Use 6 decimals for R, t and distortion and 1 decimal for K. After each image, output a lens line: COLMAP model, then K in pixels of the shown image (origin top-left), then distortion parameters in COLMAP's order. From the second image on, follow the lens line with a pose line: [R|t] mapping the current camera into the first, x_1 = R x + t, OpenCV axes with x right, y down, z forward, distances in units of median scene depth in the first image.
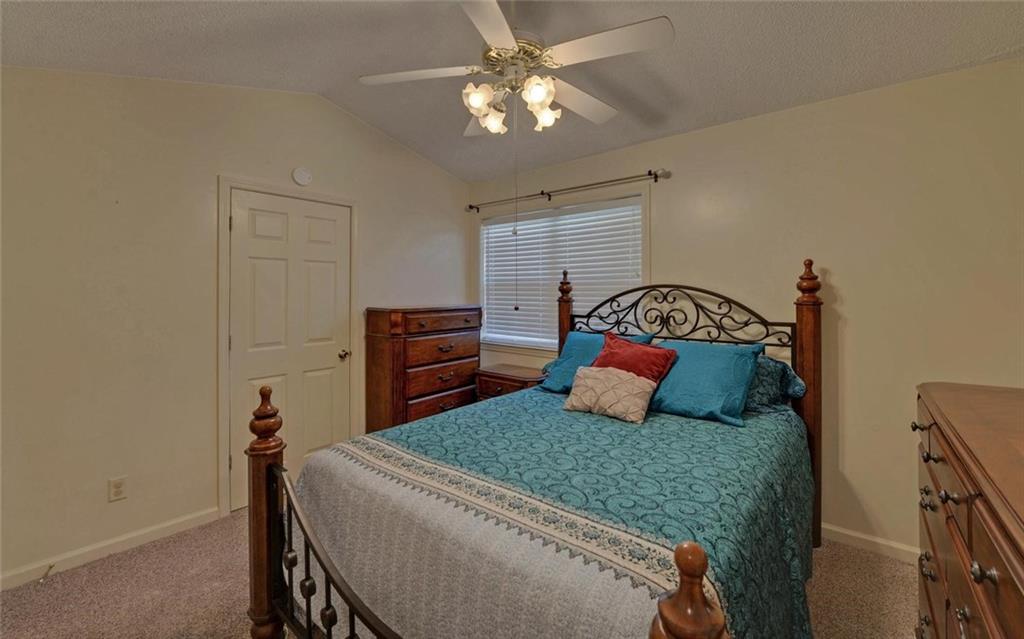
lens RADIAL K [[406.2, 0, 510.4], [0, 406.2, 293.9], [0, 0, 1]] dist [-0.007761, -0.000172]
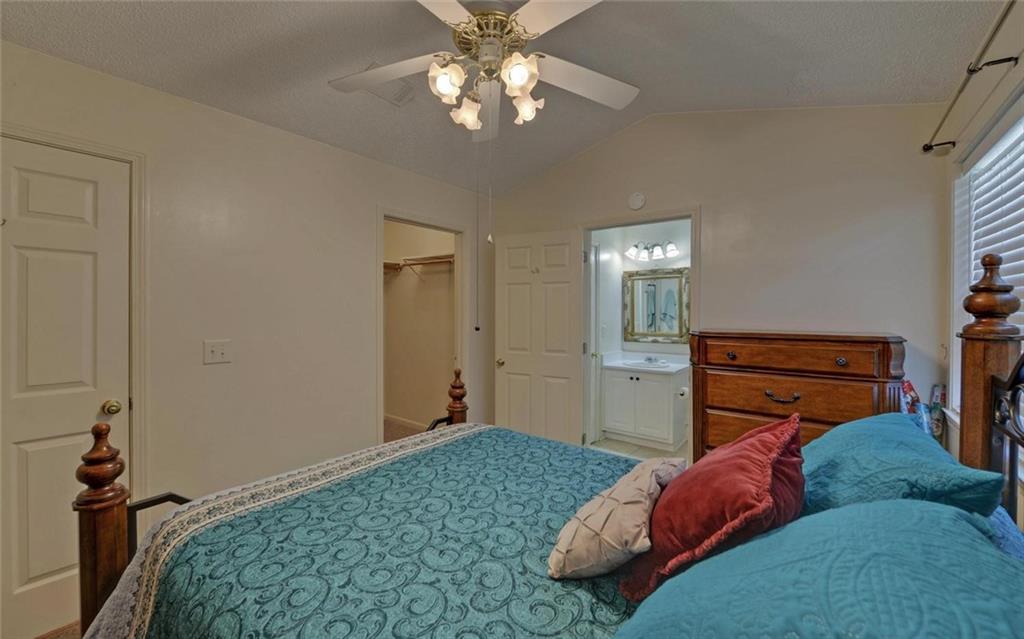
lens RADIAL K [[403.4, 0, 519.8], [0, 403.4, 314.5], [0, 0, 1]] dist [0.001699, 0.000060]
pose [[0.050121, 0.011284, -0.998679, 1.071453], [-0.001608, 0.999936, 0.011217, -0.015169], [0.998742, 0.001044, 0.050136, 1.224880]]
